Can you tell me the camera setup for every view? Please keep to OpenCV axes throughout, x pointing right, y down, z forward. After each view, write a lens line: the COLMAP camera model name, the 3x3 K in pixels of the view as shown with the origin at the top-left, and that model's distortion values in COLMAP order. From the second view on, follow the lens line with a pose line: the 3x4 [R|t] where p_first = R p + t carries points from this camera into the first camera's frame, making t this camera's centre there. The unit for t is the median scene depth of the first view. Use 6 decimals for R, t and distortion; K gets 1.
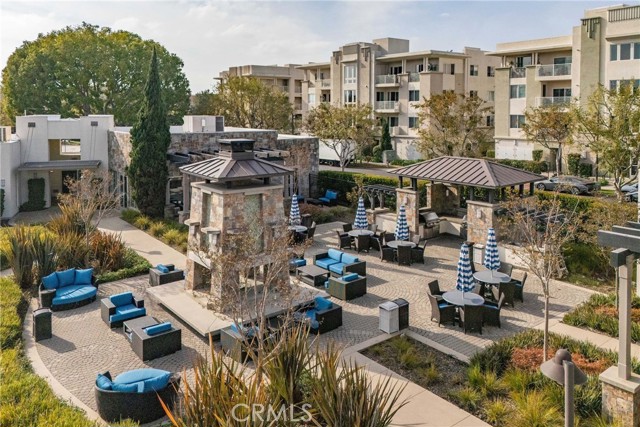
lens RADIAL K [[616.0, 0, 320.0], [0, 616.0, 213.5], [0, 0, 1]] dist [-0.111290, 0.004604]
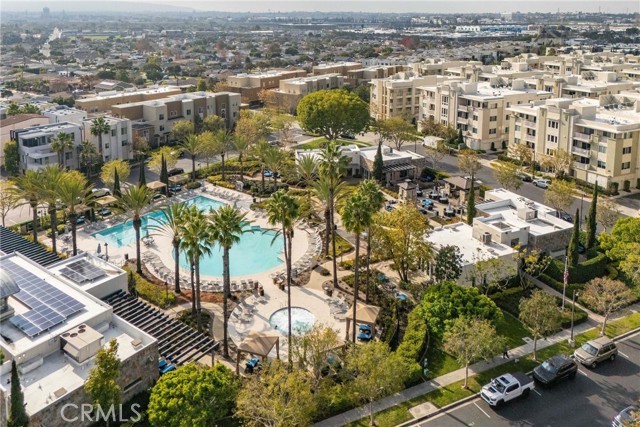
lens RADIAL K [[616.0, 0, 320.0], [0, 616.0, 213.5], [0, 0, 1]] dist [-0.111290, 0.004604]
pose [[0.984530, 0.080270, -0.155747, -0.018892], [-0.059216, 0.989019, 0.135405, -0.186853], [0.164906, -0.124087, 0.978472, -1.648328]]
